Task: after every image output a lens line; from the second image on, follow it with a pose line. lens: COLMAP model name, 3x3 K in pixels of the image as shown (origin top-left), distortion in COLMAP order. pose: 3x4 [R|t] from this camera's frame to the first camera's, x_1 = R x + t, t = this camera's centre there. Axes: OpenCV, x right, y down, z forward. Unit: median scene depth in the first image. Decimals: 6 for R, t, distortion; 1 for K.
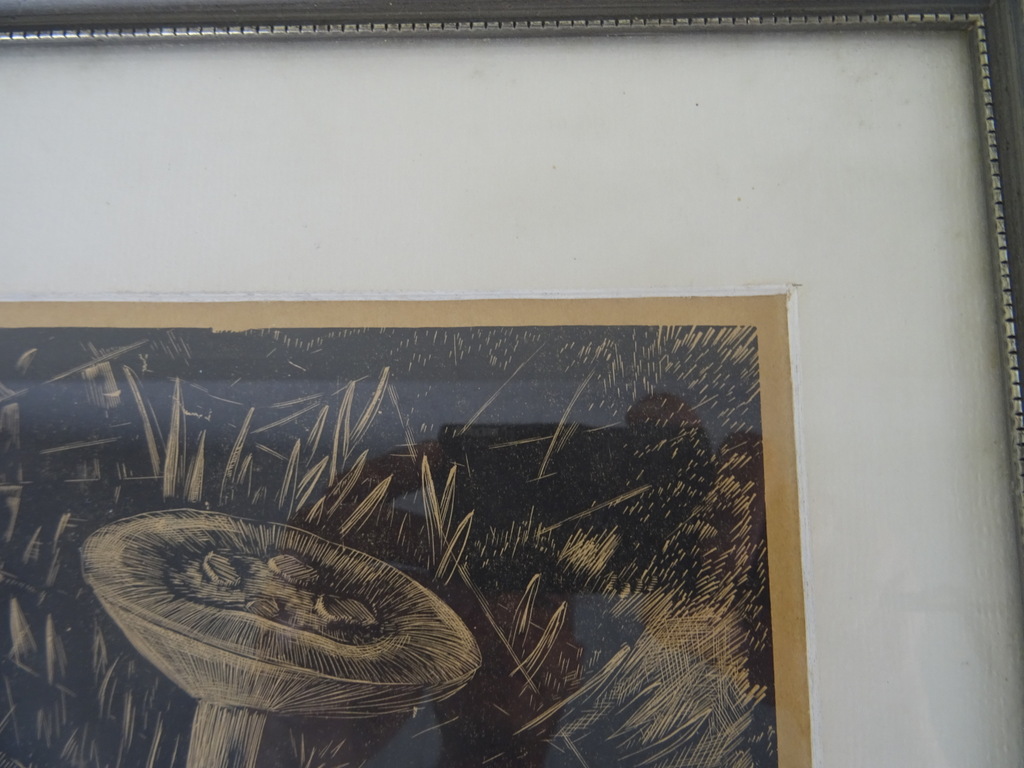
lens RADIAL K [[737.7, 0, 510.2], [0, 737.7, 378.2], [0, 0, 1]] dist [0.001987, -0.010834]
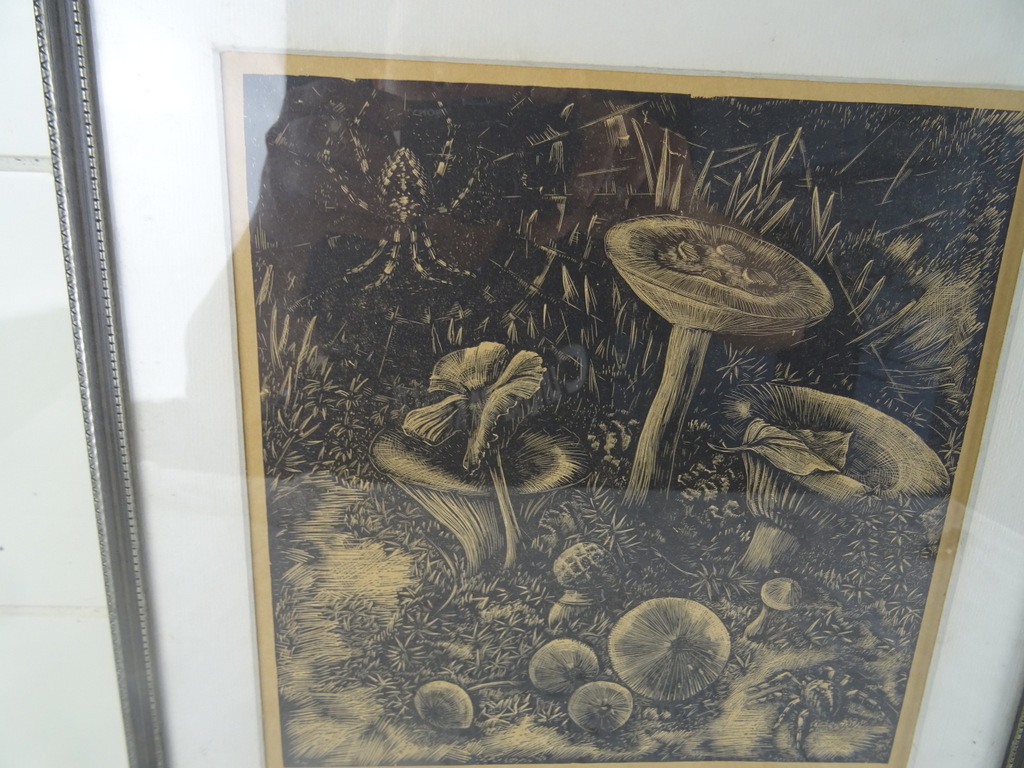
lens RADIAL K [[737.7, 0, 514.2], [0, 737.7, 384.4], [0, 0, 1]] dist [0.001987, -0.010834]
pose [[0.996212, 0.013385, 0.085925, -0.926854], [-0.047799, 0.909717, 0.412467, -0.138919], [-0.072646, -0.415012, 0.906911, -0.615951]]
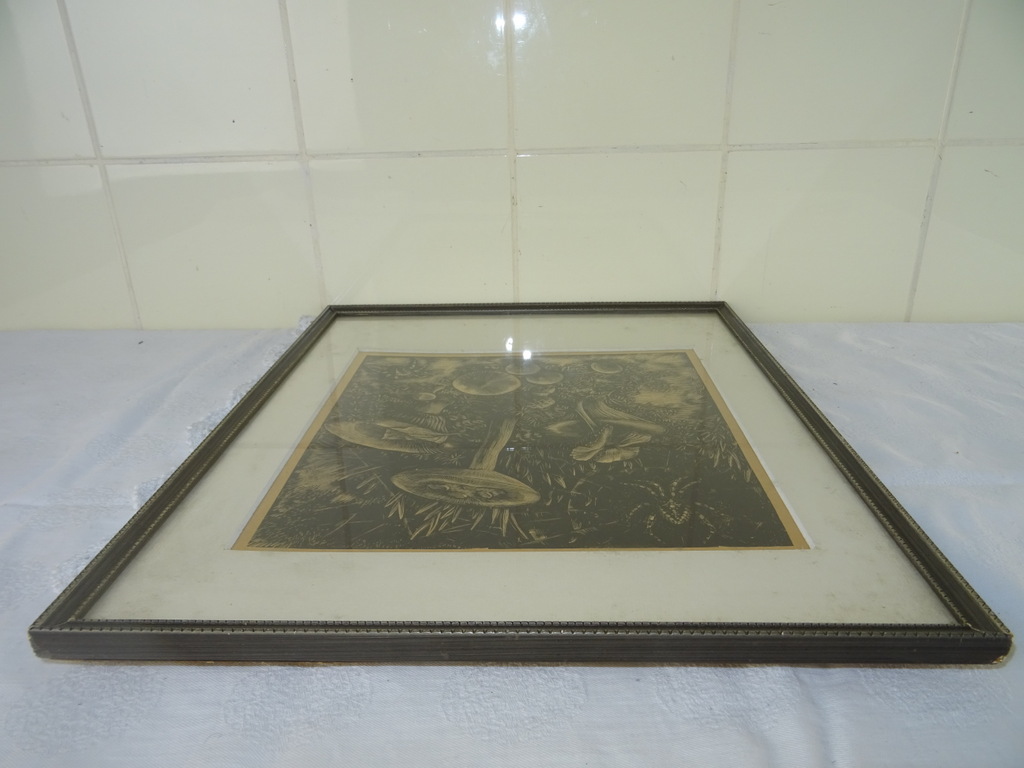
lens RADIAL K [[737.7, 0, 513.6], [0, 737.7, 386.1], [0, 0, 1]] dist [0.001987, -0.010834]
pose [[-0.998538, 0.035875, 0.040423, -0.611496], [0.030698, -0.239091, 0.970512, -2.174520], [0.044482, 0.970334, 0.237640, 0.013101]]
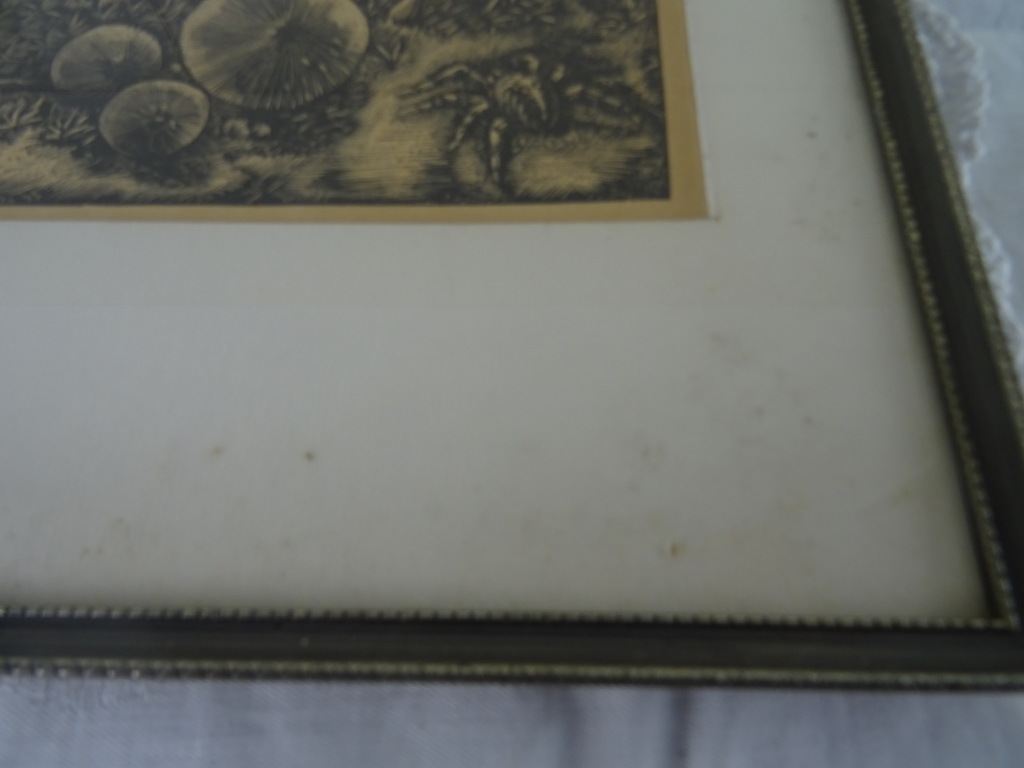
lens RADIAL K [[737.7, 0, 514.9], [0, 737.7, 384.5], [0, 0, 1]] dist [0.001987, -0.010834]
pose [[0.999847, 0.013115, 0.011545, 0.074724], [-0.009583, 0.964110, -0.265332, 2.208473], [-0.014611, 0.265181, 0.964088, -0.243685]]
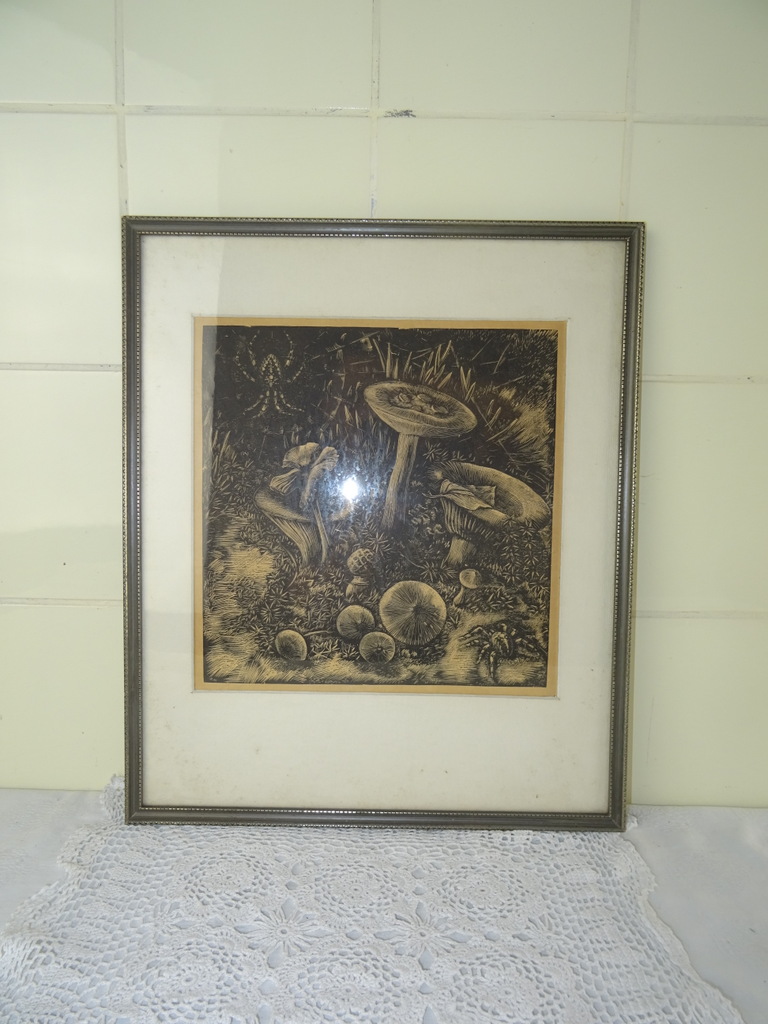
lens RADIAL K [[737.7, 0, 379.3], [0, 737.7, 505.1], [0, 0, 1]] dist [0.001987, -0.010834]
pose [[0.999593, 0.008186, 0.027336, -0.604838], [-0.013560, 0.979163, 0.202622, 0.045984], [-0.025107, -0.202910, 0.978875, -2.587876]]
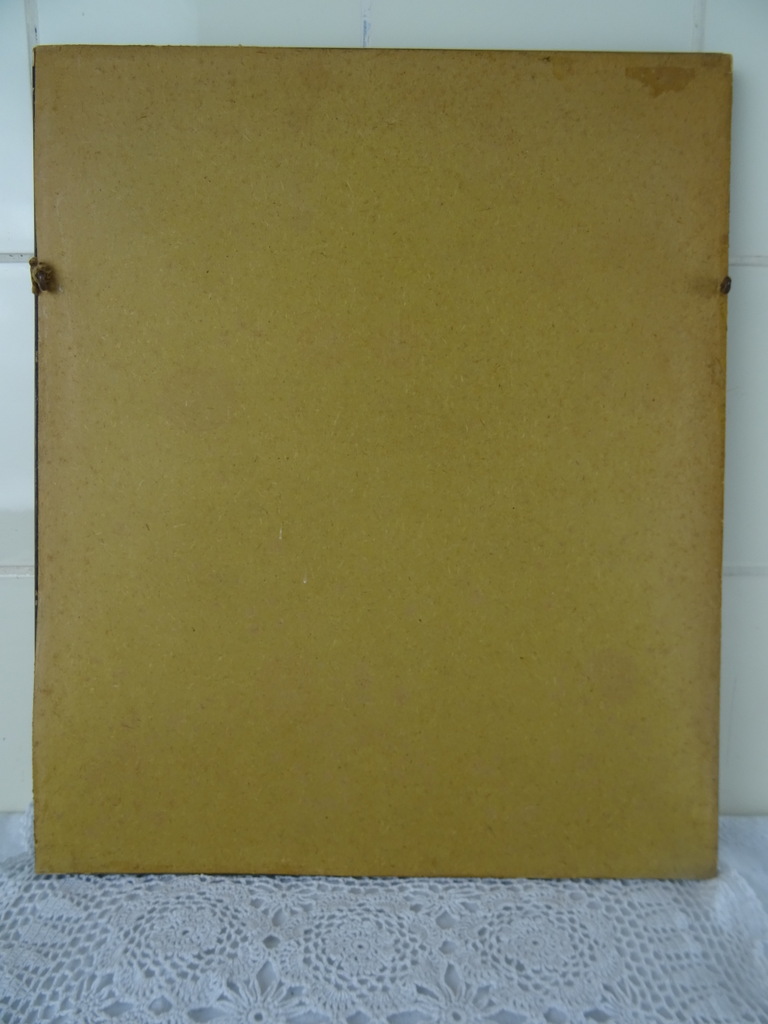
lens RADIAL K [[737.7, 0, 382.8], [0, 737.7, 516.4], [0, 0, 1]] dist [0.001987, -0.010834]
pose [[0.999366, -0.010750, 0.033943, -0.600475], [0.002555, 0.972528, 0.232774, 0.463655], [-0.035513, -0.232539, 0.971938, -1.754794]]
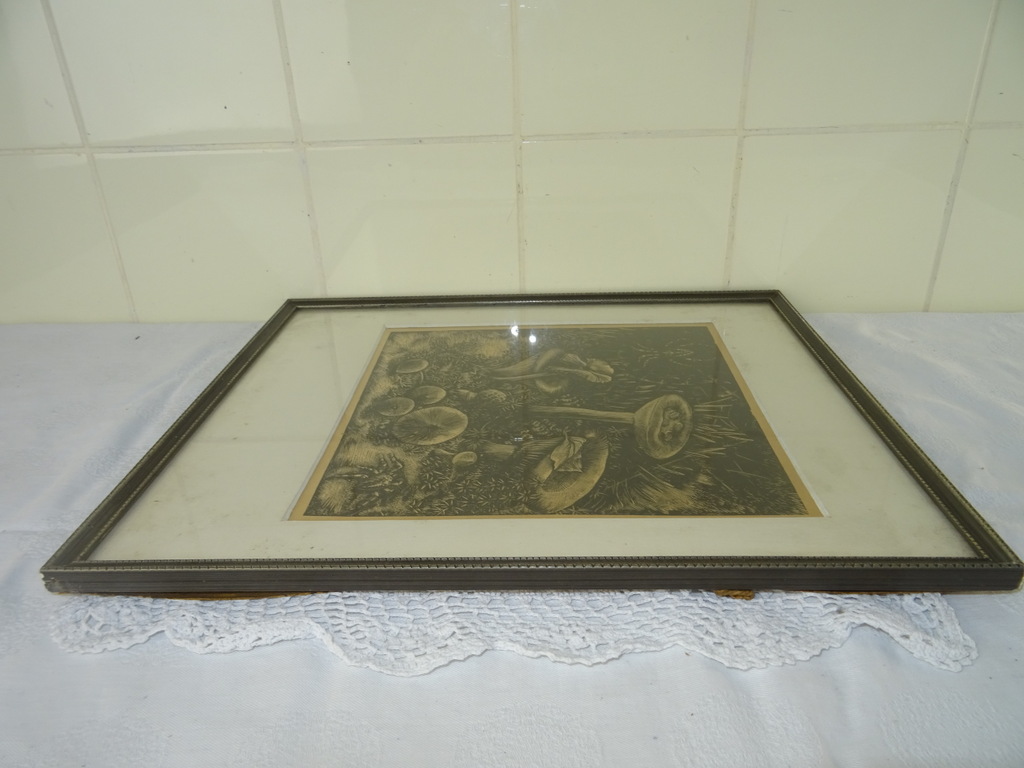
lens RADIAL K [[737.7, 0, 518.2], [0, 737.7, 381.0], [0, 0, 1]] dist [0.001987, -0.010834]
pose [[-0.021641, 0.466301, -0.884361, 2.355534], [-0.983181, 0.150528, 0.103428, 0.569966], [0.181349, 0.871725, 0.455200, -0.692277]]
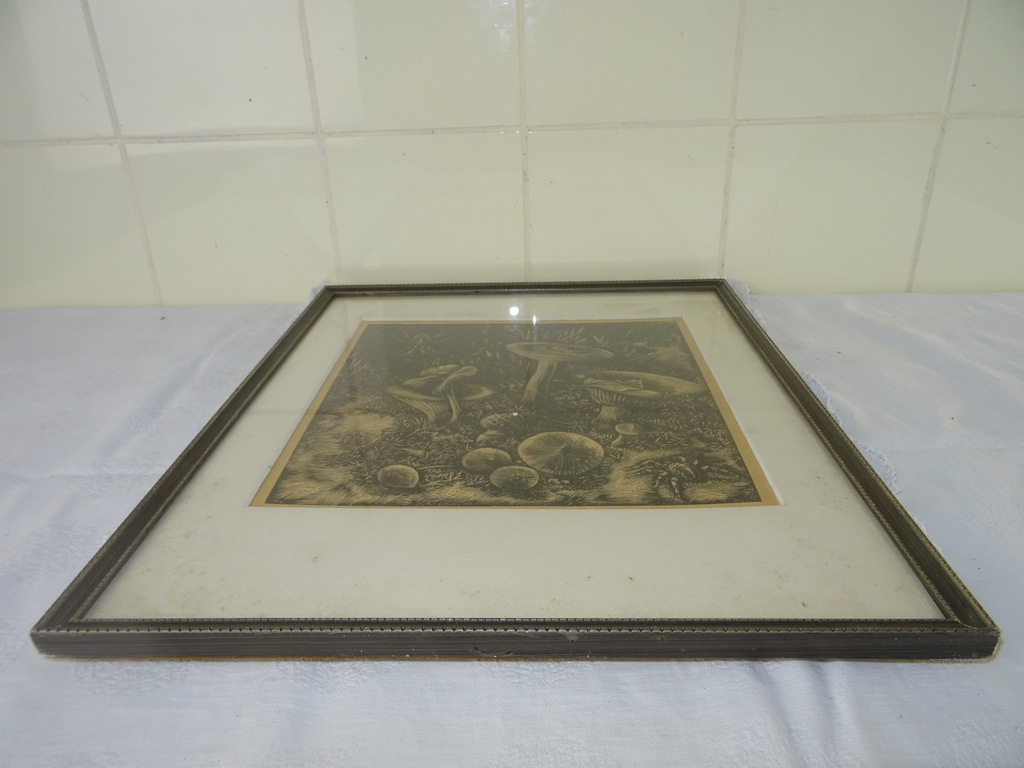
lens RADIAL K [[737.7, 0, 515.2], [0, 737.7, 364.8], [0, 0, 1]] dist [0.001987, -0.010834]
pose [[0.999747, 0.013993, -0.017624, -0.466869], [-0.022387, 0.538789, -0.842143, 3.486797], [-0.002289, 0.842324, 0.538966, -0.958052]]
